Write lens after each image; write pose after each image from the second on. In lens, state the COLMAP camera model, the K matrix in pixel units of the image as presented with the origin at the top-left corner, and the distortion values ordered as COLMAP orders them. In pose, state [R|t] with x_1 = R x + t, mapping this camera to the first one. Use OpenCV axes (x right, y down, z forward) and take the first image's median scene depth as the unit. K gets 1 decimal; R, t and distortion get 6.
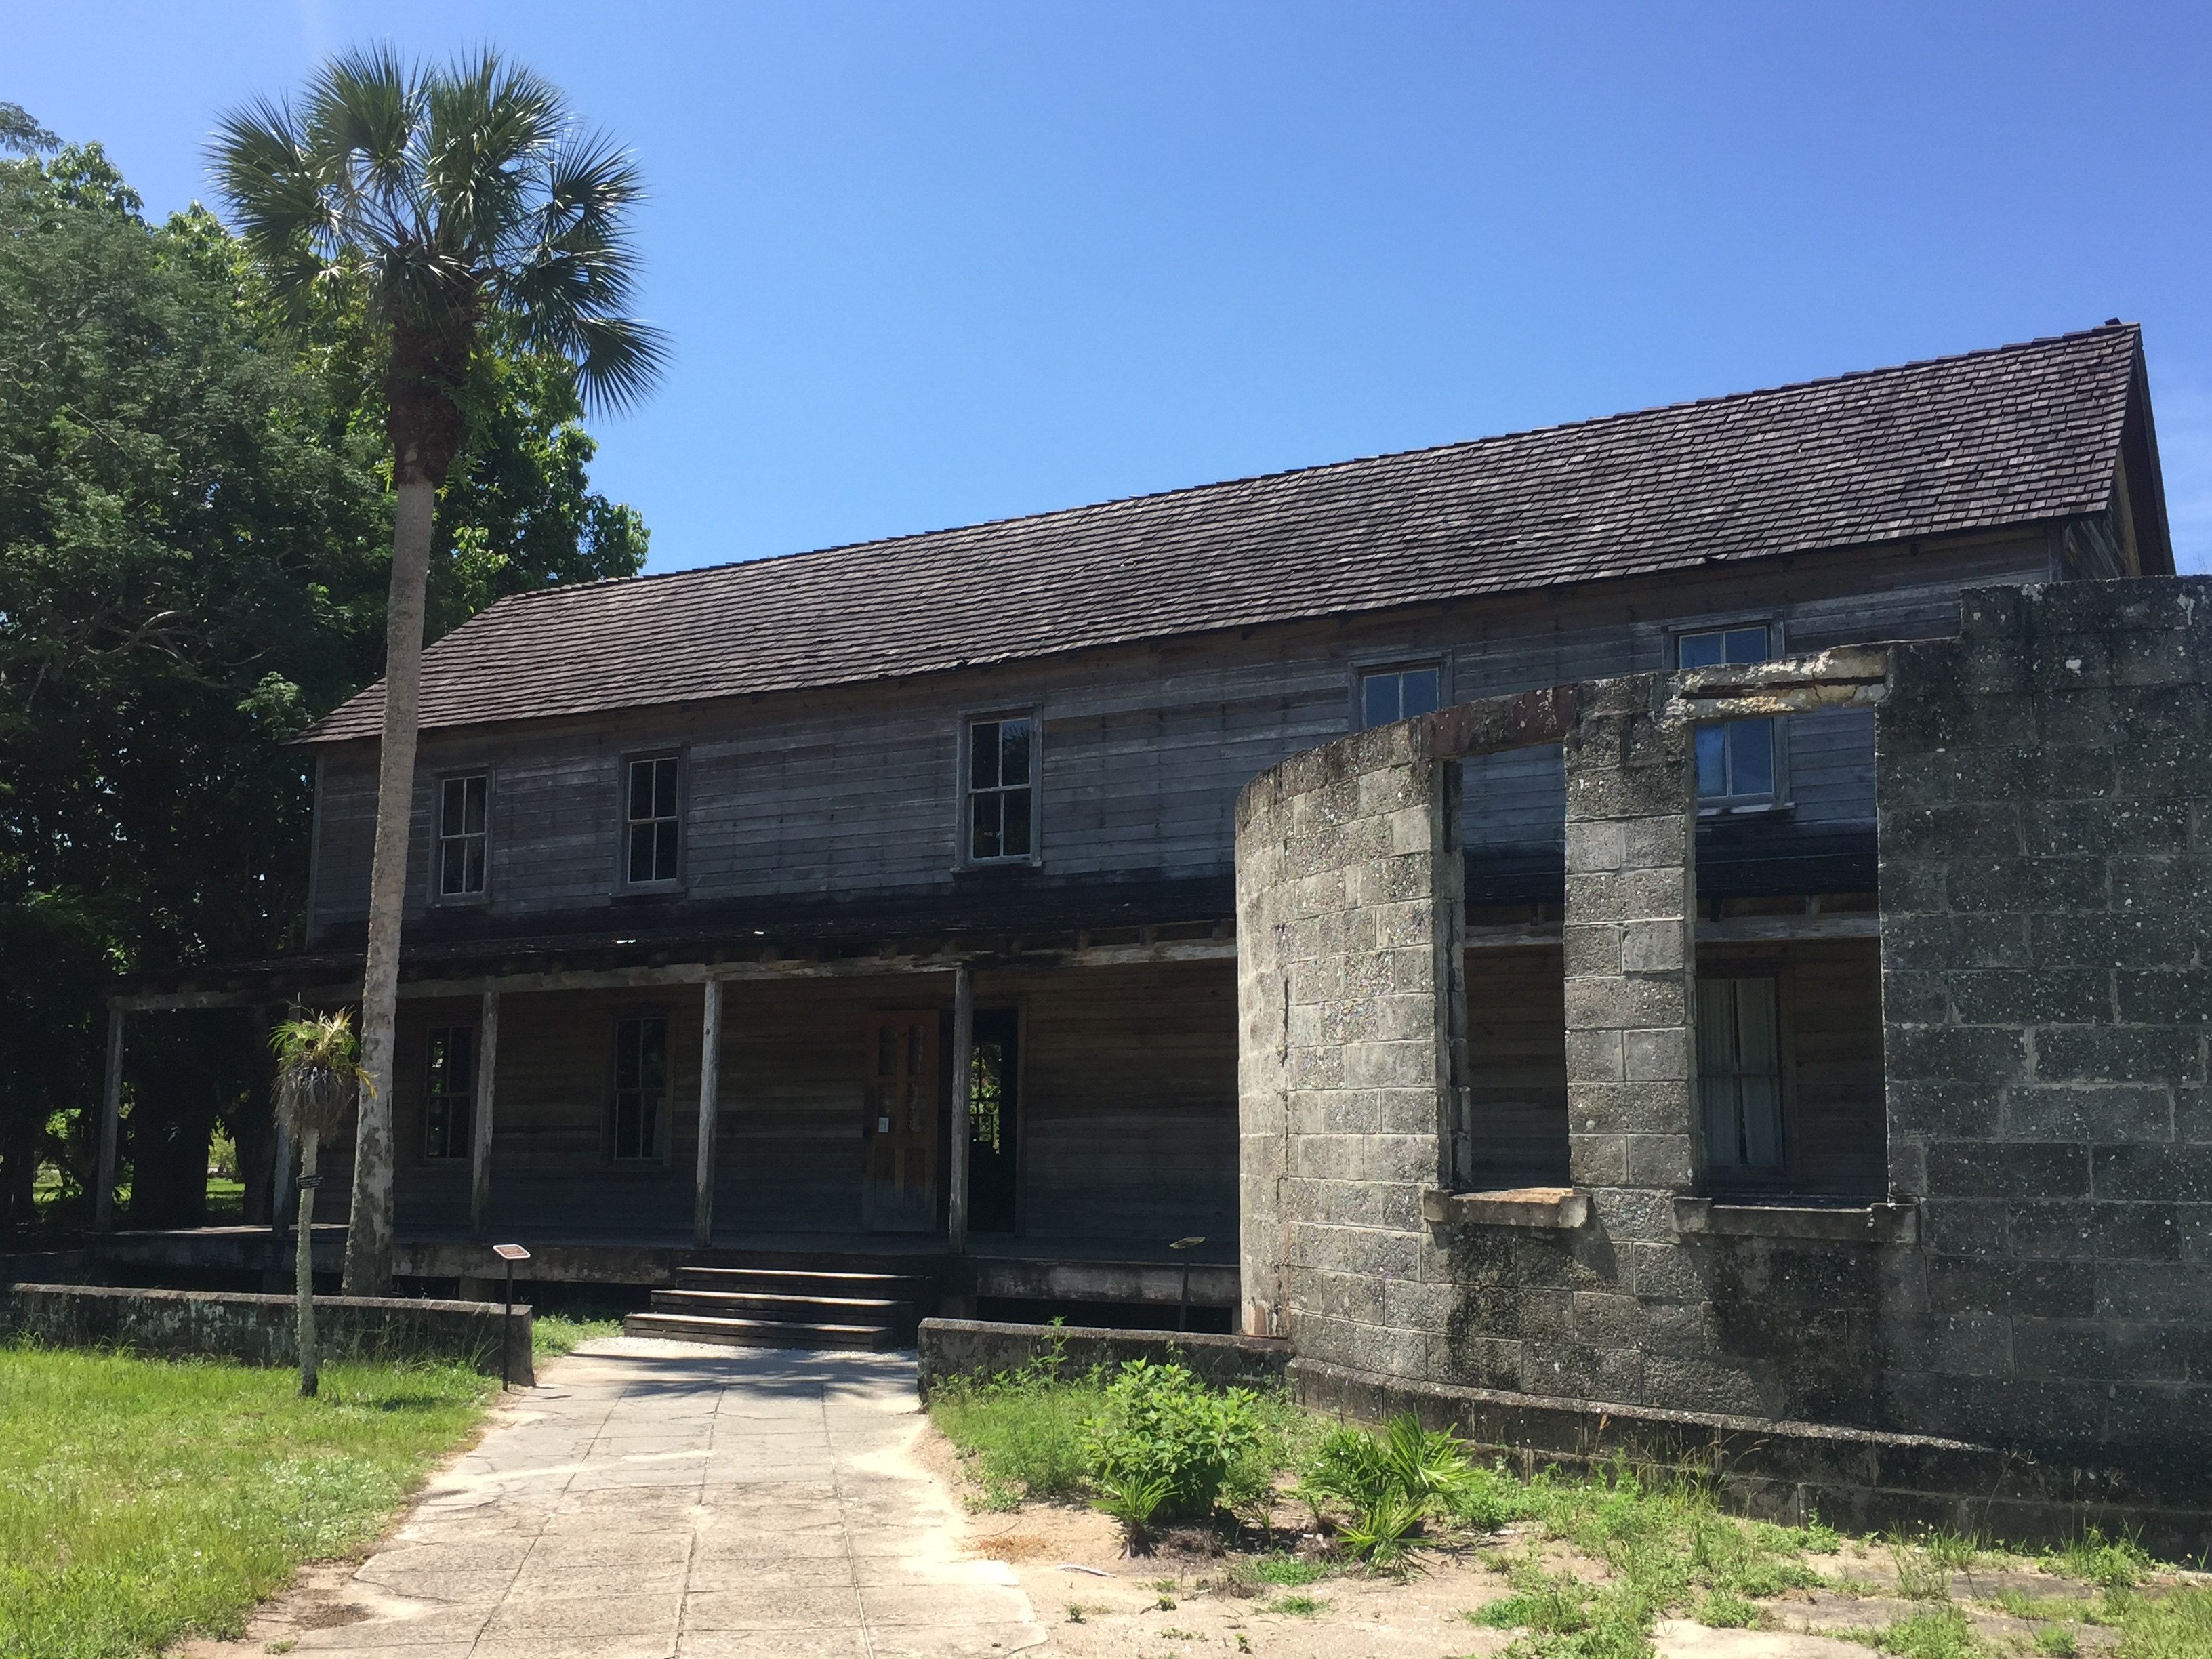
lens RADIAL K [[2223.1, 0, 1105.3], [0, 2223.1, 836.3], [0, 0, 1]] dist [0.044862, 0.000000]
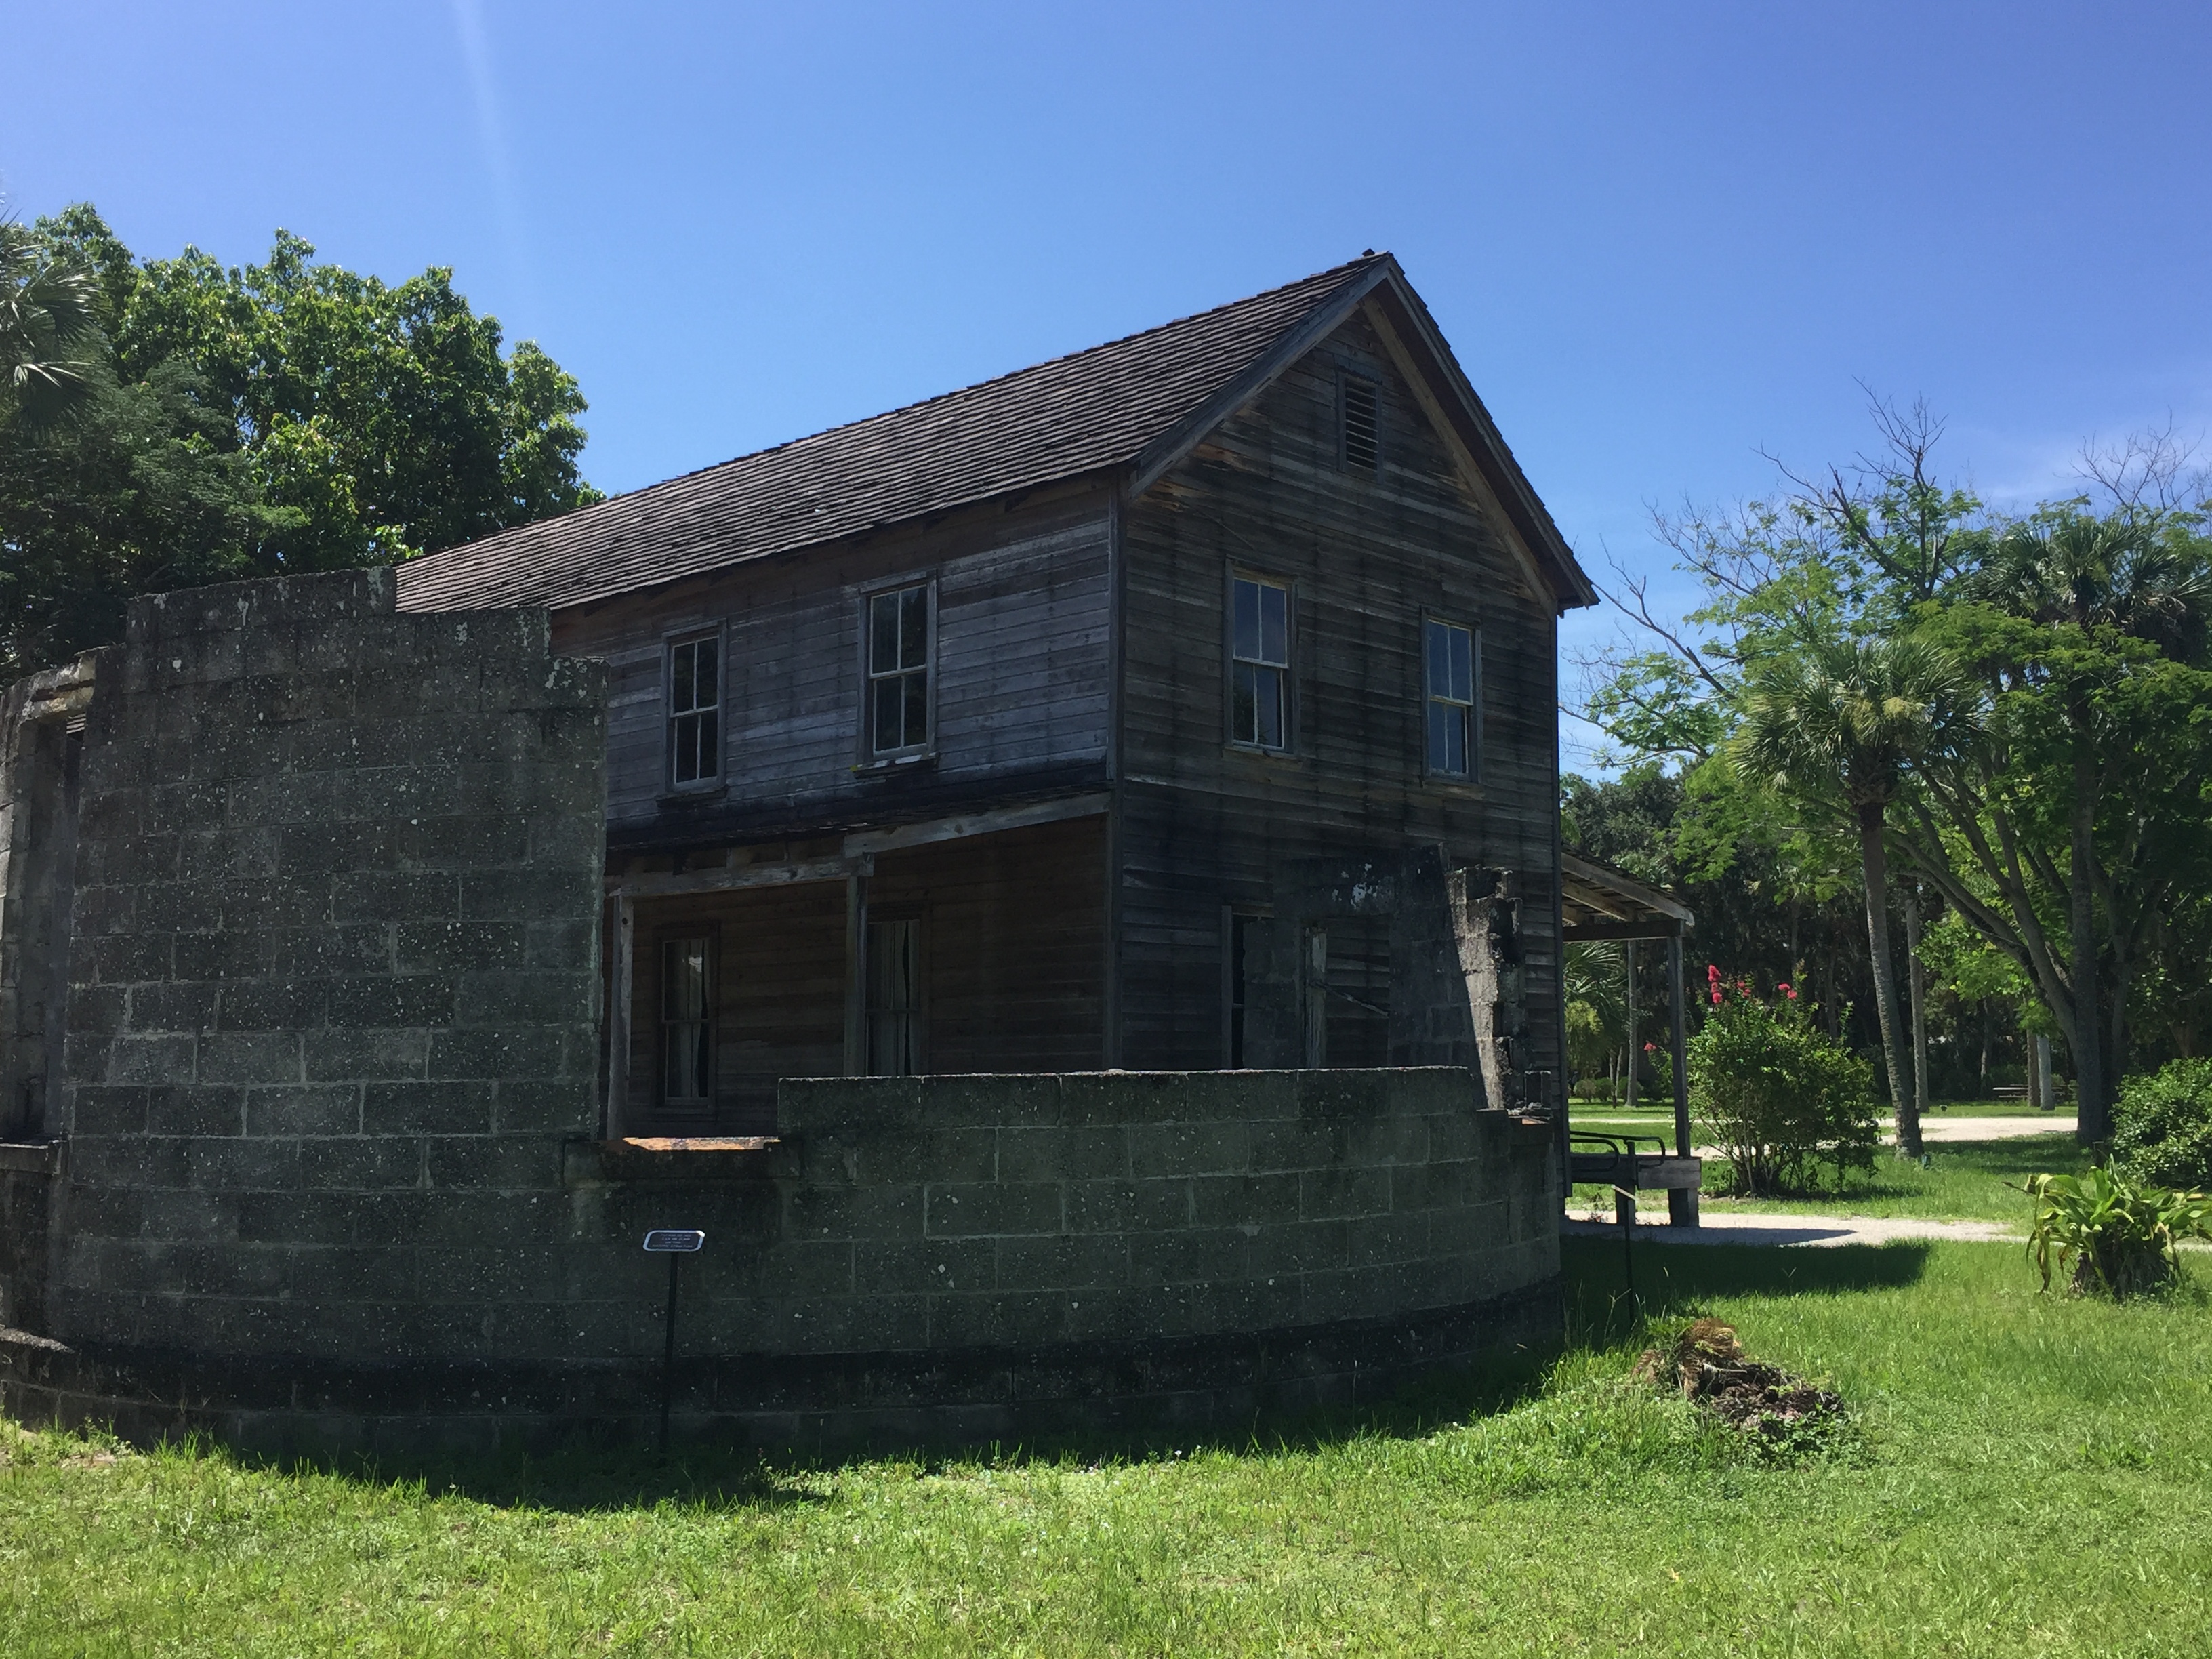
lens RADIAL K [[2223.1, 0, 1121.5], [0, 2223.1, 821.8], [0, 0, 1]] dist [0.044862, 0.000000]
pose [[0.976091, -0.036723, -0.214238, 1.055674], [0.041988, 0.998916, 0.020076, 0.000183], [0.213269, -0.028591, 0.976575, -0.005717]]
